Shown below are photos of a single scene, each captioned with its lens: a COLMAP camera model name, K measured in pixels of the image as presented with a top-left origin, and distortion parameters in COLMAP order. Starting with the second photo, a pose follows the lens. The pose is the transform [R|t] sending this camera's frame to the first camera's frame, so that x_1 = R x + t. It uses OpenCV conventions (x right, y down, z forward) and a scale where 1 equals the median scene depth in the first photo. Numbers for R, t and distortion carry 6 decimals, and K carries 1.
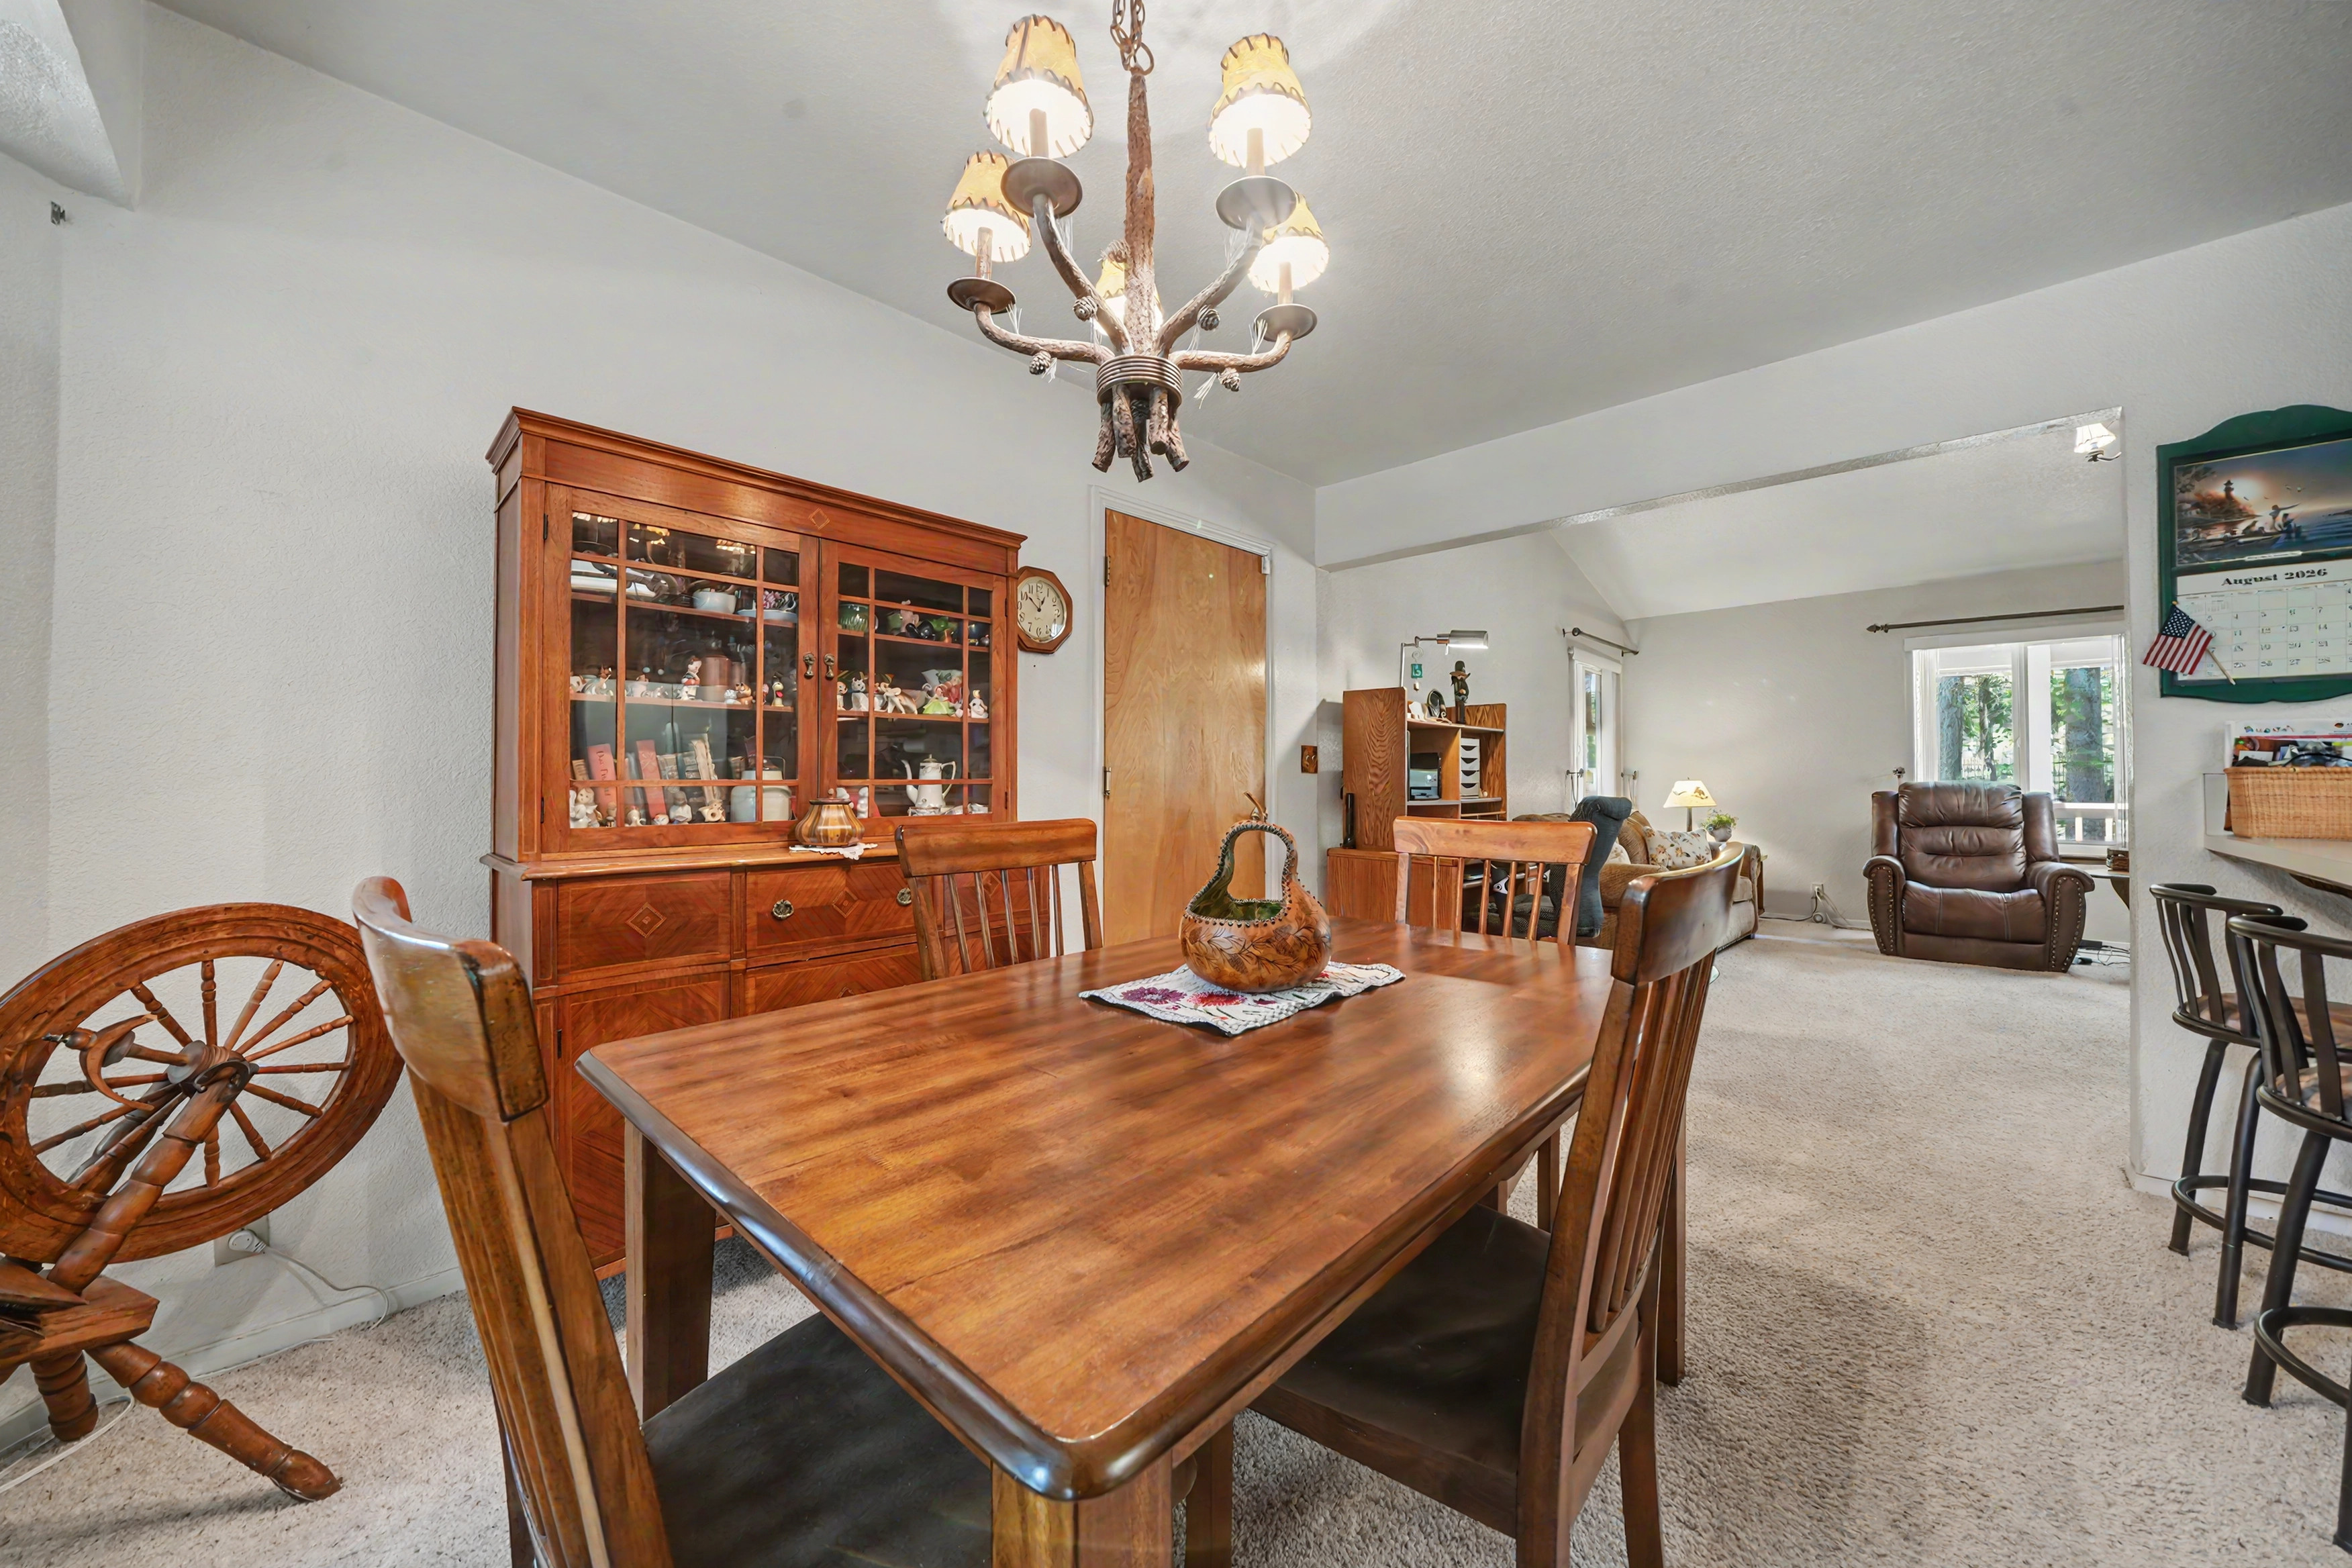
lens RADIAL K [[837.8, 0, 1175.6], [0, 837.8, 780.1], [0, 0, 1]] dist [-0.025127, 0.002334]
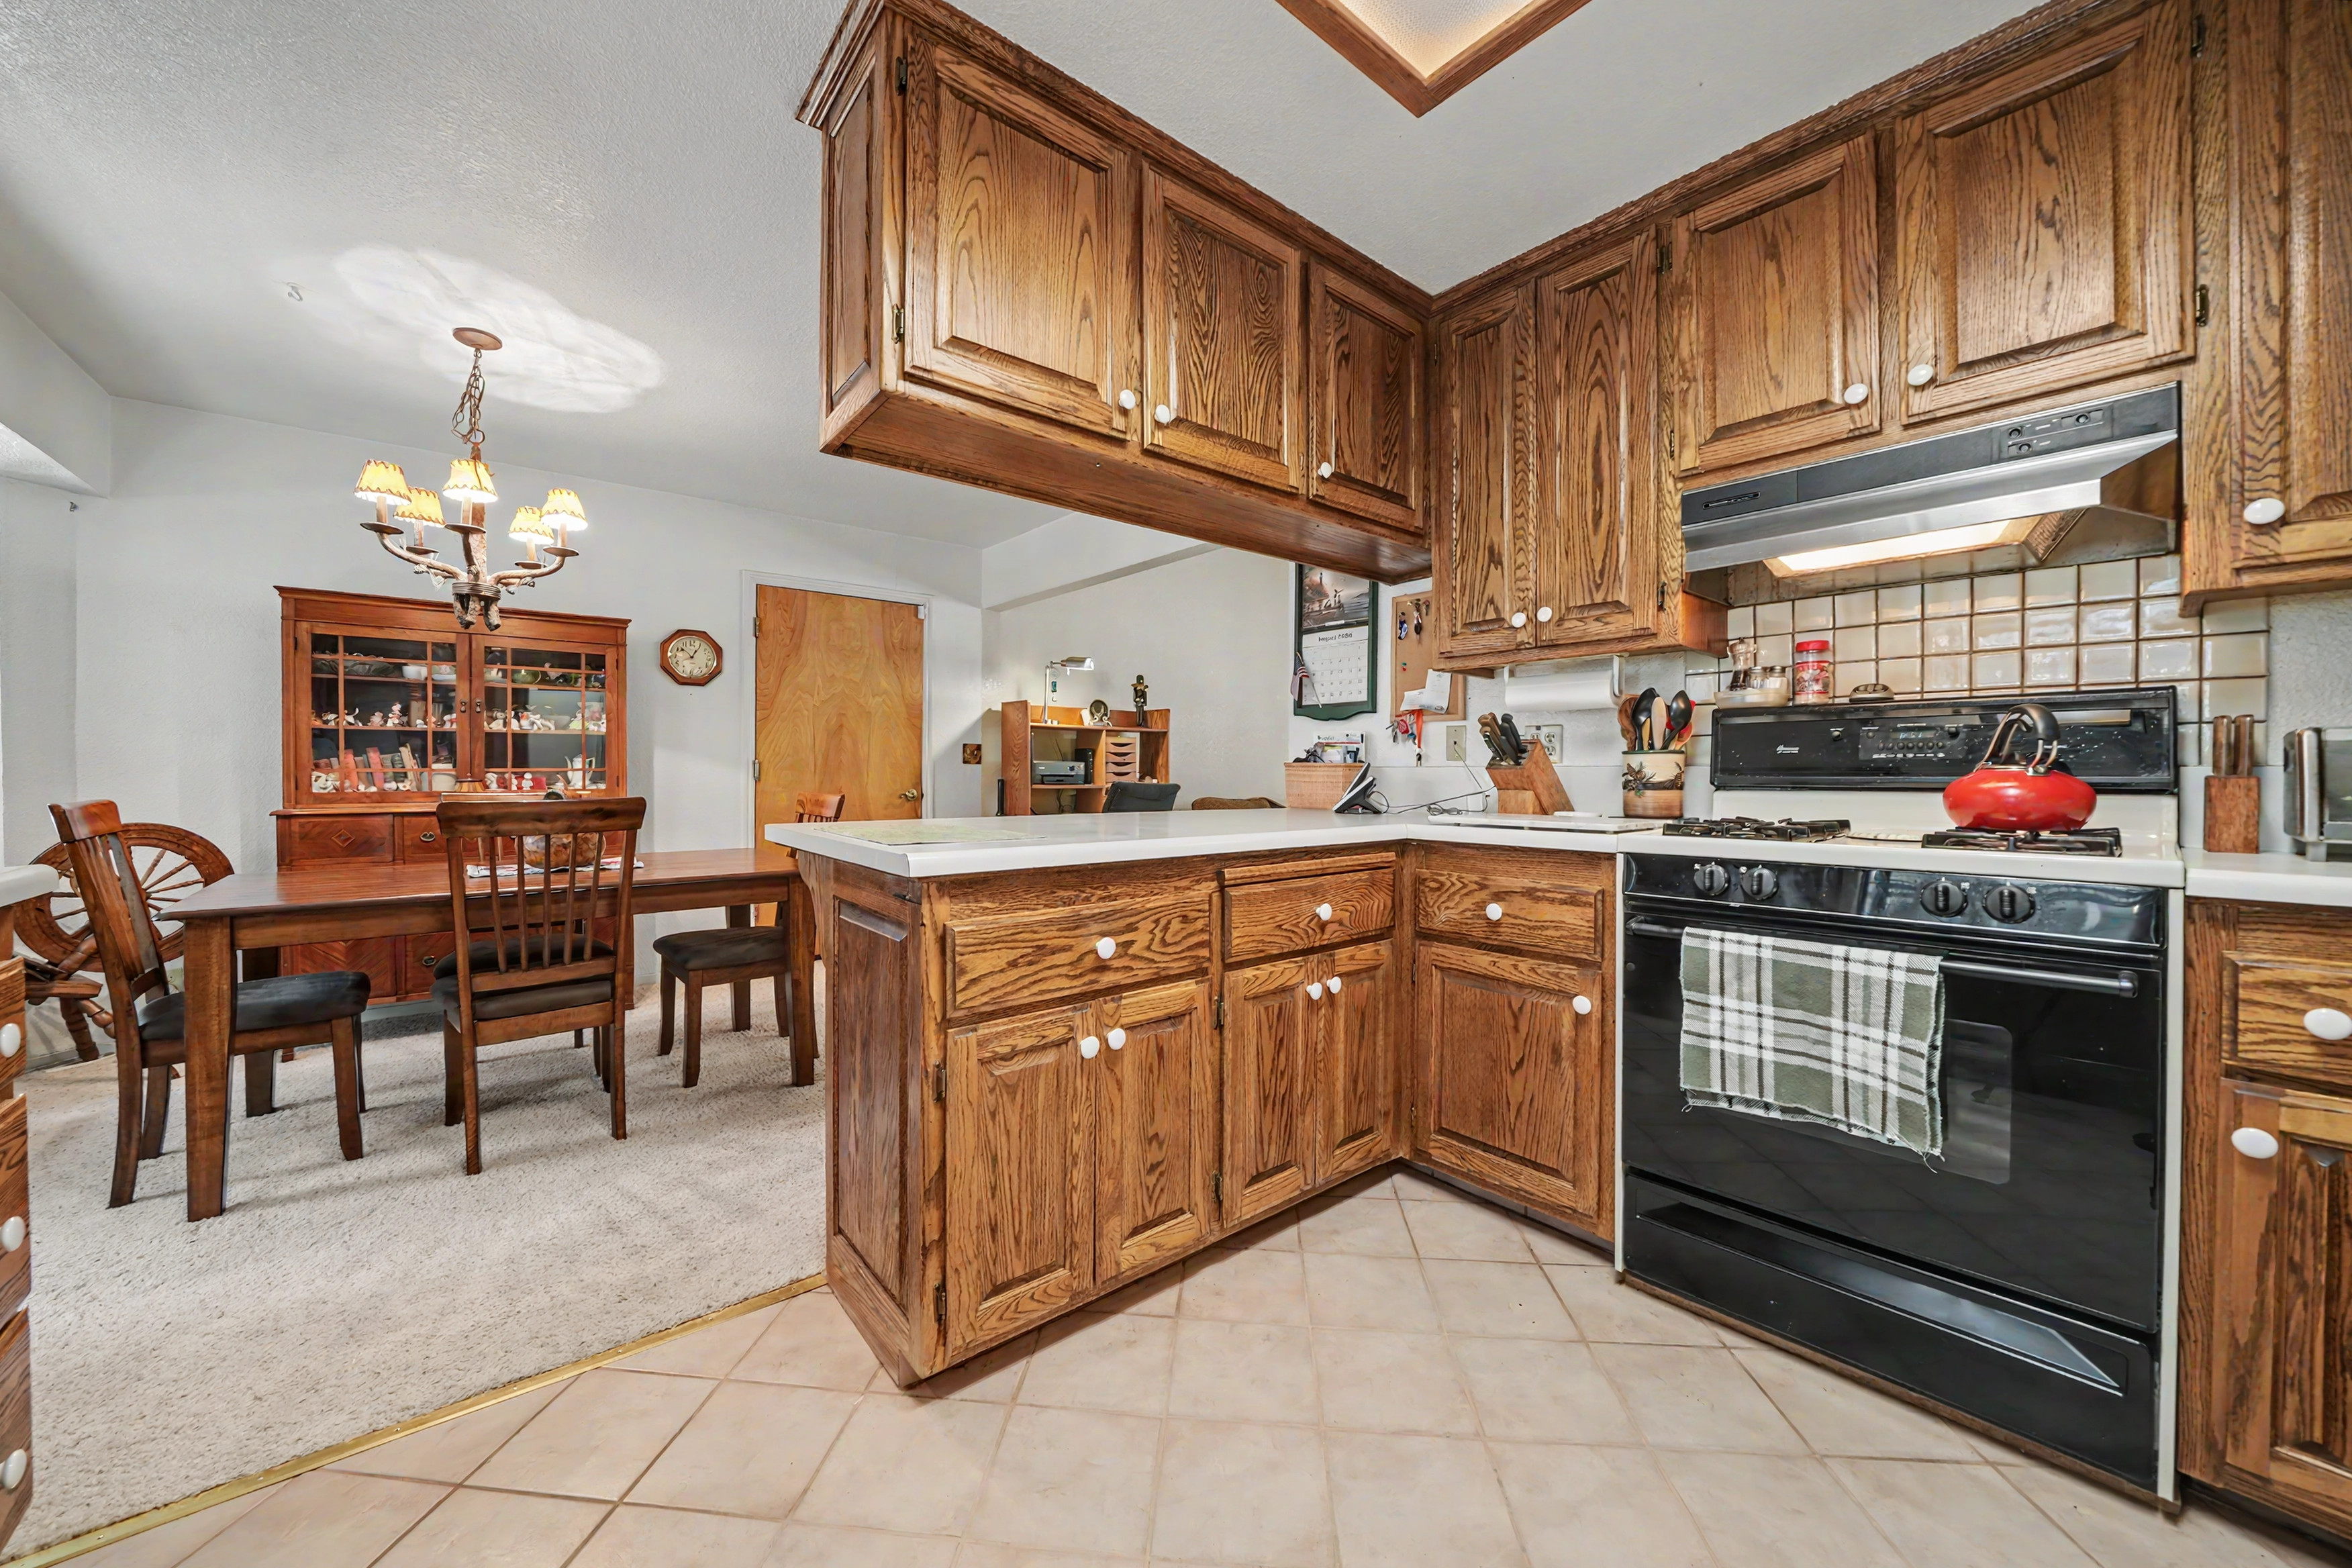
lens RADIAL K [[836.2, 0, 1167.8], [0, 836.2, 784.8], [0, 0, 1]] dist [-0.020246, 0.000590]
pose [[0.994536, 0.005756, -0.104235, 0.835820], [-0.003655, 0.999786, 0.020343, -0.004315], [0.104330, -0.019851, 0.994345, -0.410897]]
